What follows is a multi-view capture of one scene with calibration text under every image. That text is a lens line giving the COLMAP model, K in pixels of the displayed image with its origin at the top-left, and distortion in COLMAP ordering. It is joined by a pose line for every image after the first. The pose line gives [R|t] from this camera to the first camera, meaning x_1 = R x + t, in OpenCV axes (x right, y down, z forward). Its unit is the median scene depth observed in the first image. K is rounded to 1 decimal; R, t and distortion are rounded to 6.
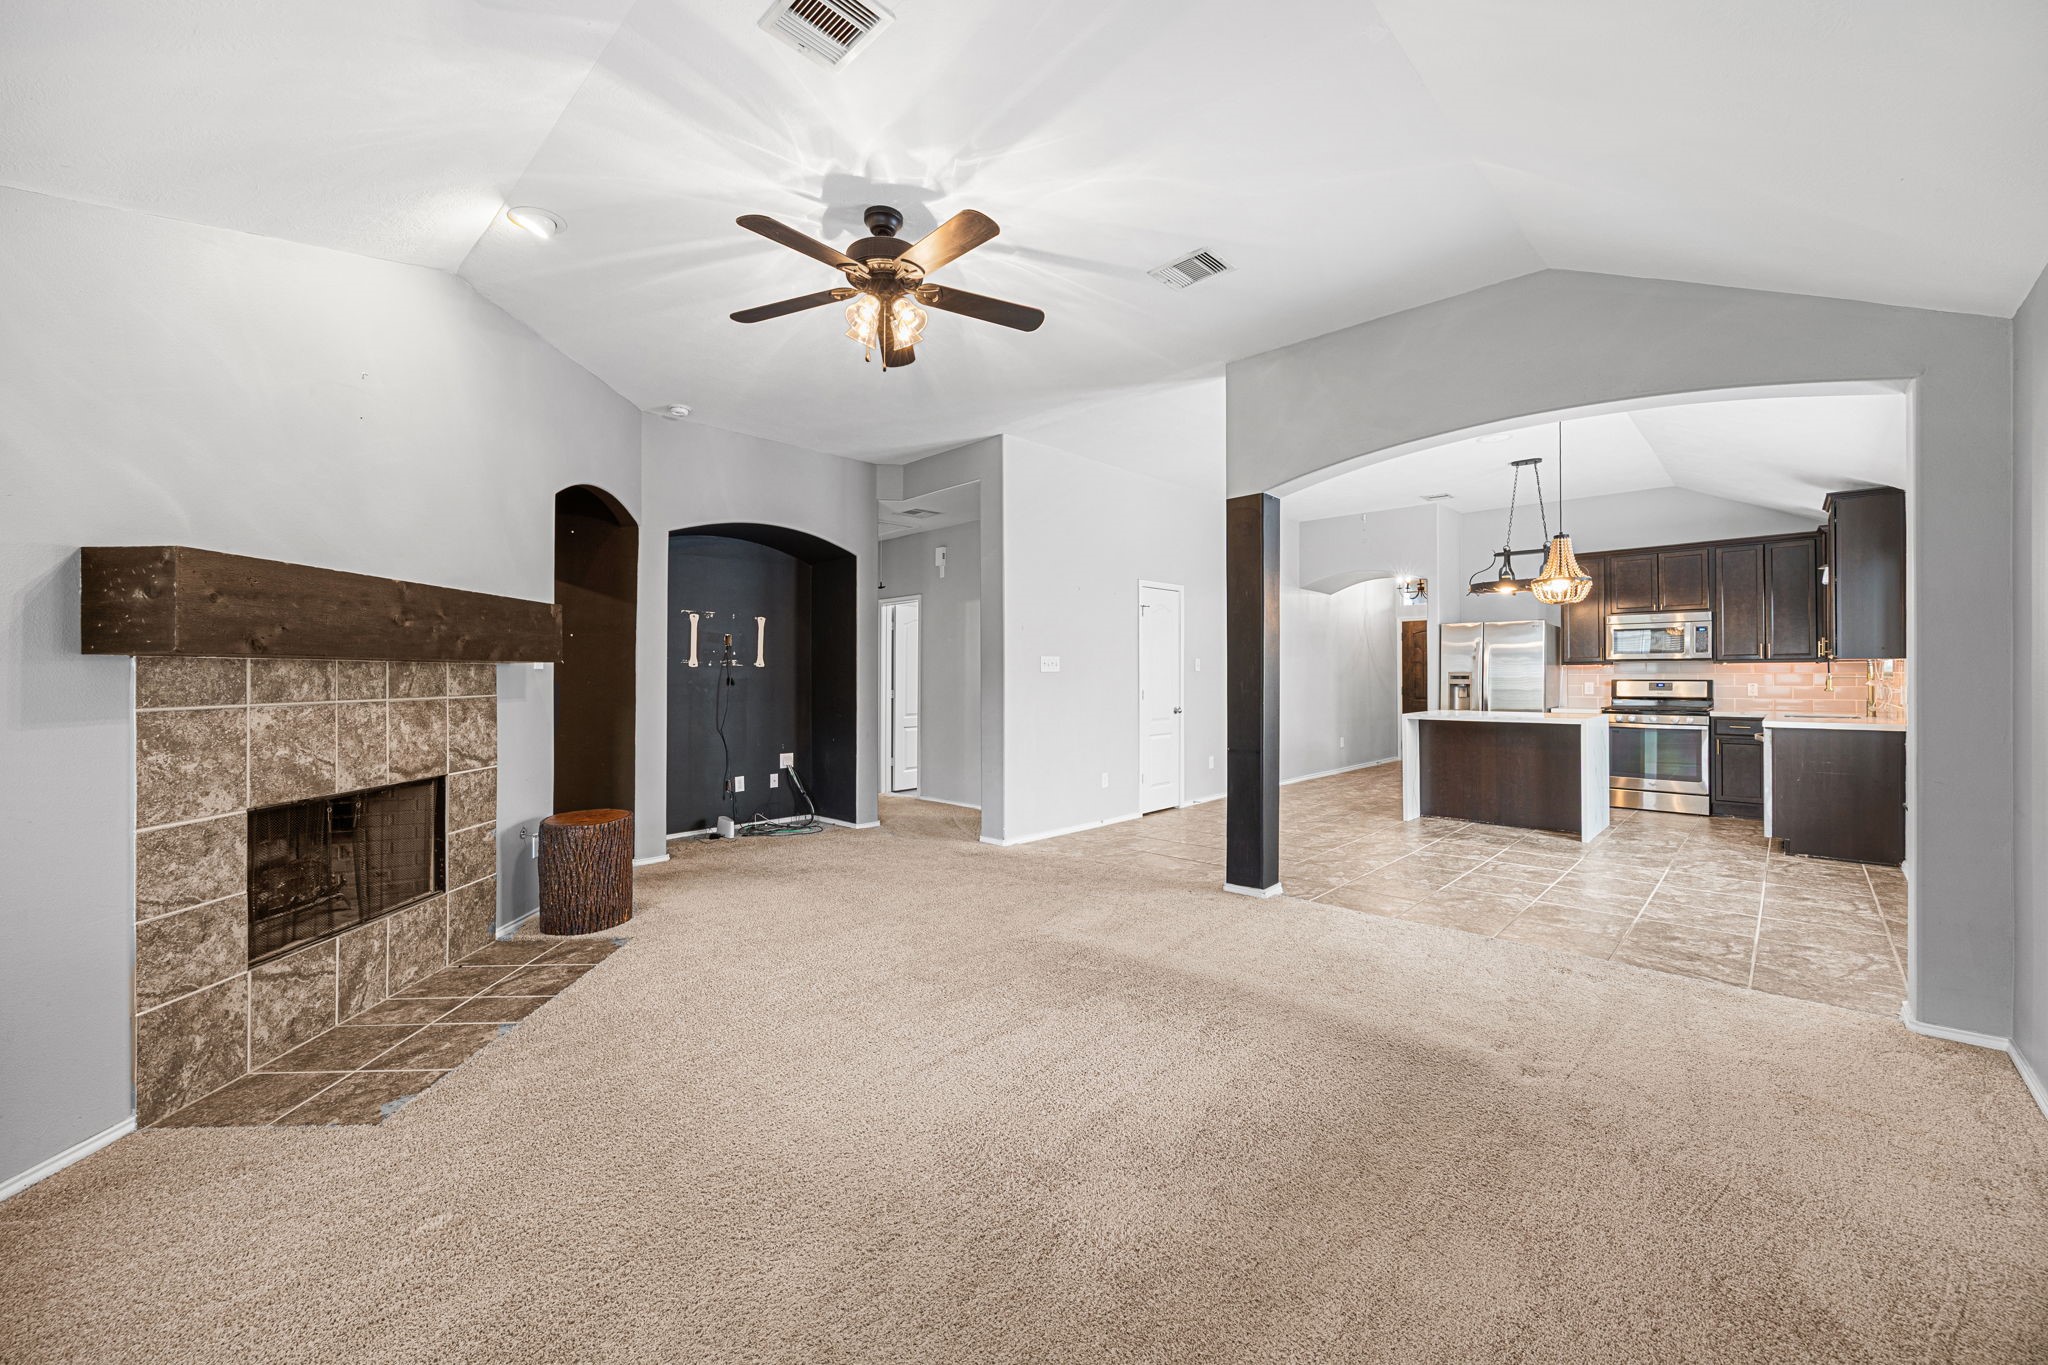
lens RADIAL K [[790.9, 0, 1023.5], [0, 790.9, 668.8], [0, 0, 1]] dist [-0.006082, -0.000607]
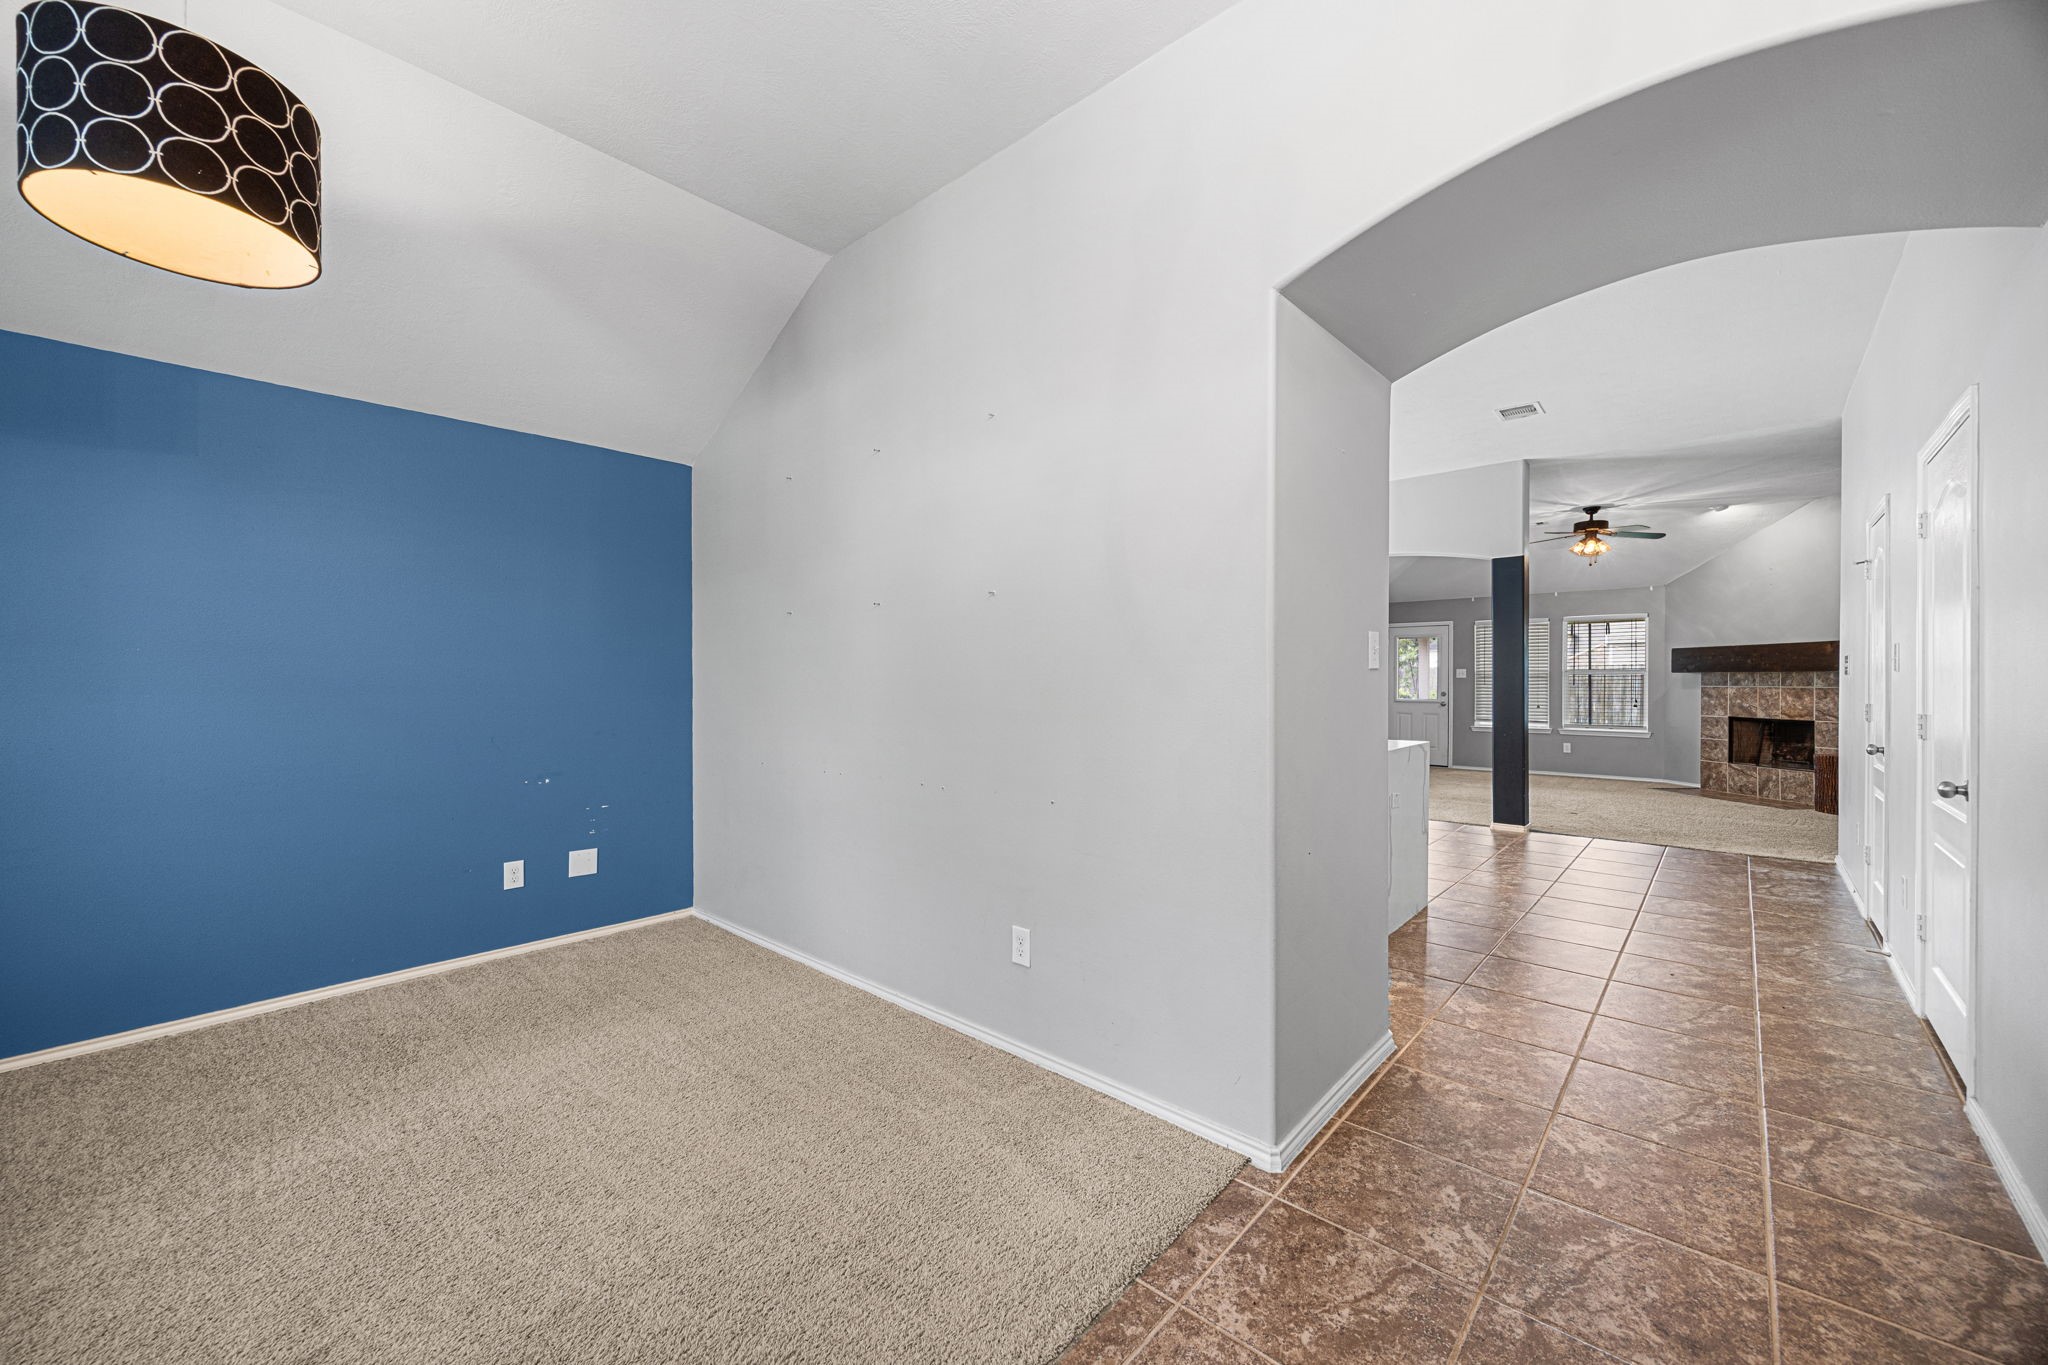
lens RADIAL K [[790.9, 0, 1025.9], [0, 790.9, 689.7], [0, 0, 1]] dist [-0.006082, -0.000607]
pose [[-0.999077, 0.006665, -0.042442, 1.868093], [0.006453, 0.999966, 0.005145, 0.019460], [0.042475, 0.004866, -0.999086, 3.598308]]
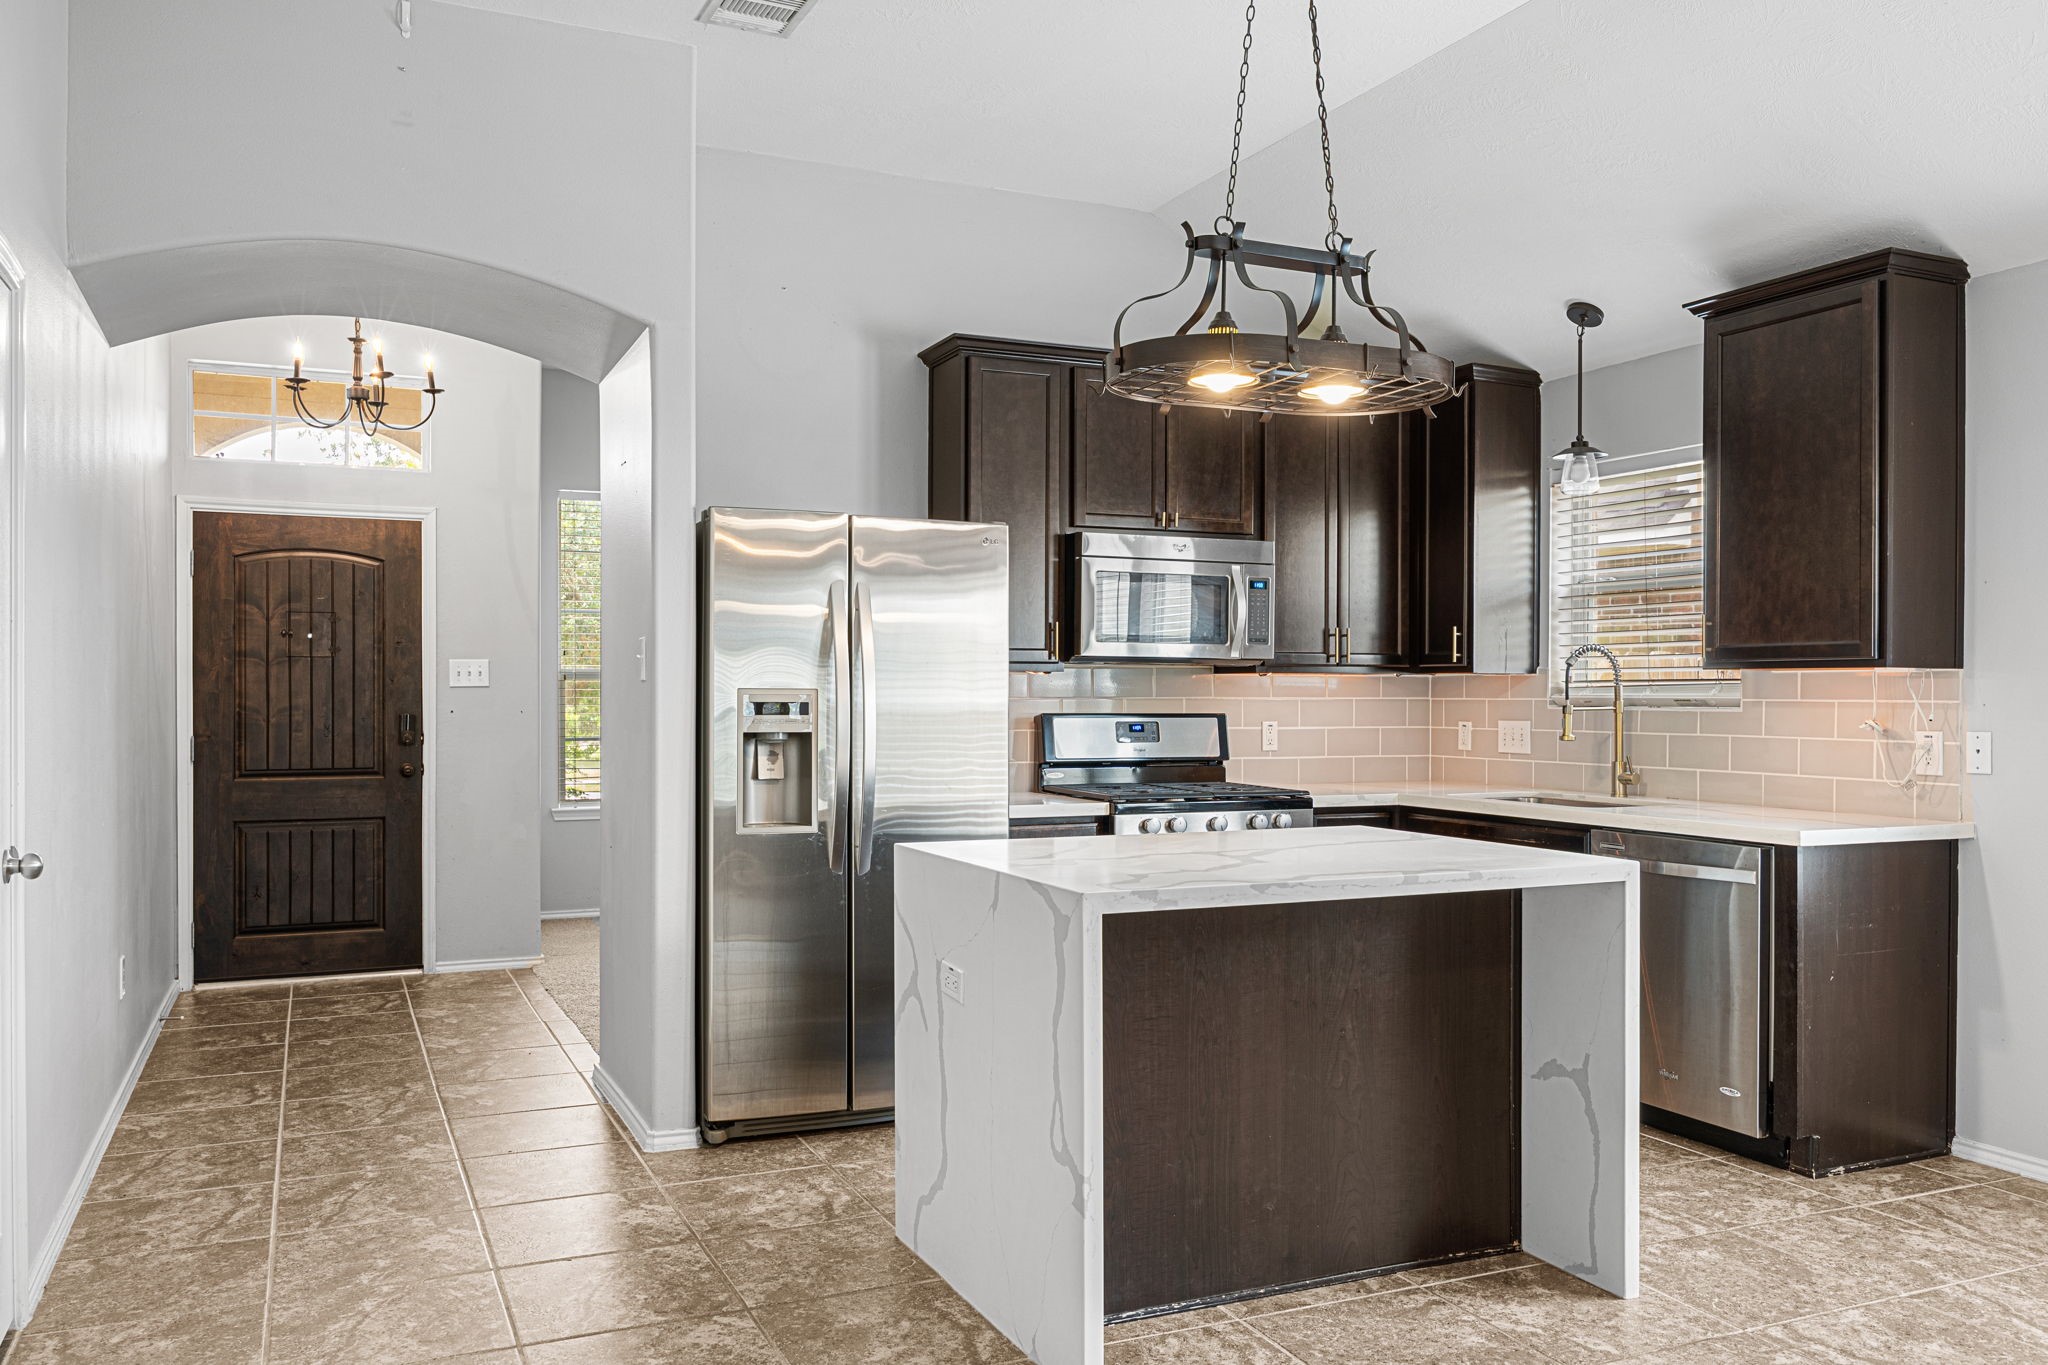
lens RADIAL K [[1597.2, 0, 1035.6], [0, 1597.2, 719.4], [0, 0, 1]] dist [-0.062196, 0.007232]
pose [[0.359271, -0.010185, 0.933178, 0.196858], [-0.013579, 0.999778, 0.016140, 0.012406], [-0.933134, -0.018470, 0.359053, 1.877695]]
